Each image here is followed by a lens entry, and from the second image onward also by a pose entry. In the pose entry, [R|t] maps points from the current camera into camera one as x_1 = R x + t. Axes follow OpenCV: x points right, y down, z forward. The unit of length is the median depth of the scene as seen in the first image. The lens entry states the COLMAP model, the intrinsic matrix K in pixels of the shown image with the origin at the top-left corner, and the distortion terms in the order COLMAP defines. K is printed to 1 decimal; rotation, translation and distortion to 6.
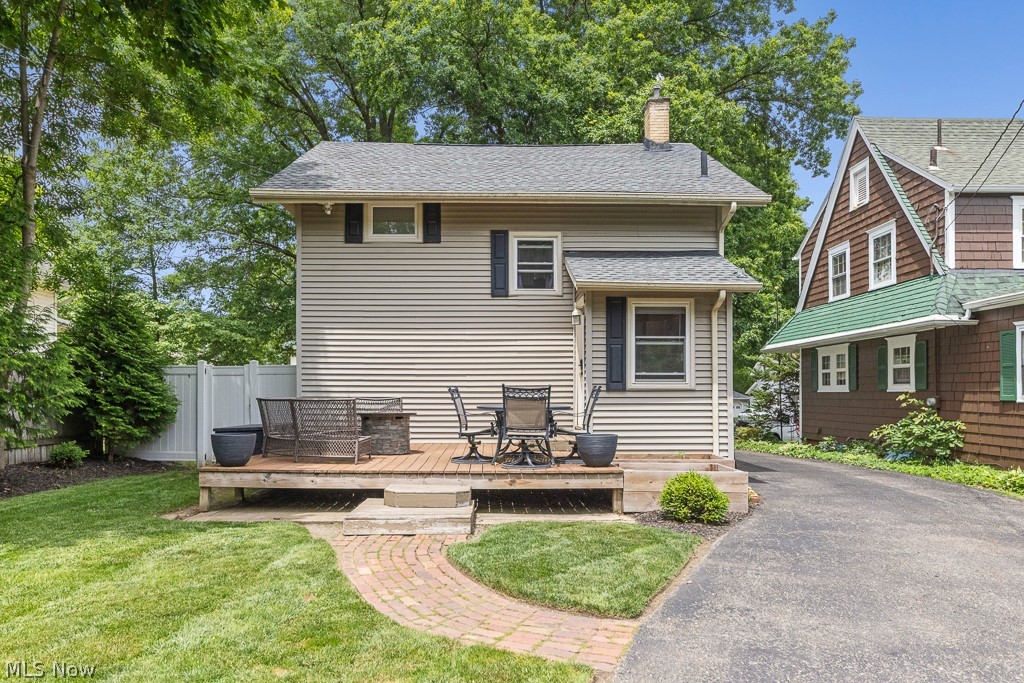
lens RADIAL K [[680.4, 0, 490.5], [0, 680.4, 387.7], [0, 0, 1]] dist [0.013076, -0.013612]
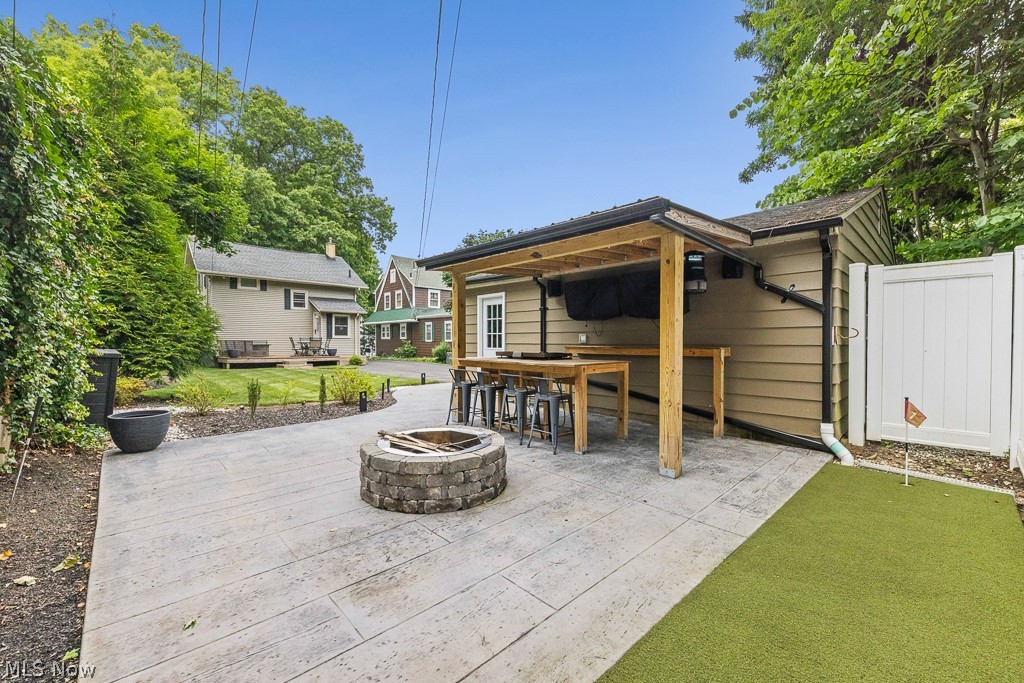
lens RADIAL K [[432.2, 0, 514.5], [0, 432.2, 340.6], [0, 0, 1]] dist [0.021751, 0.000023]
pose [[0.736619, -0.000899, 0.676307, -0.589833], [-0.005360, 0.999960, 0.007167, -0.005385], [-0.676286, -0.008904, 0.736585, -1.255937]]
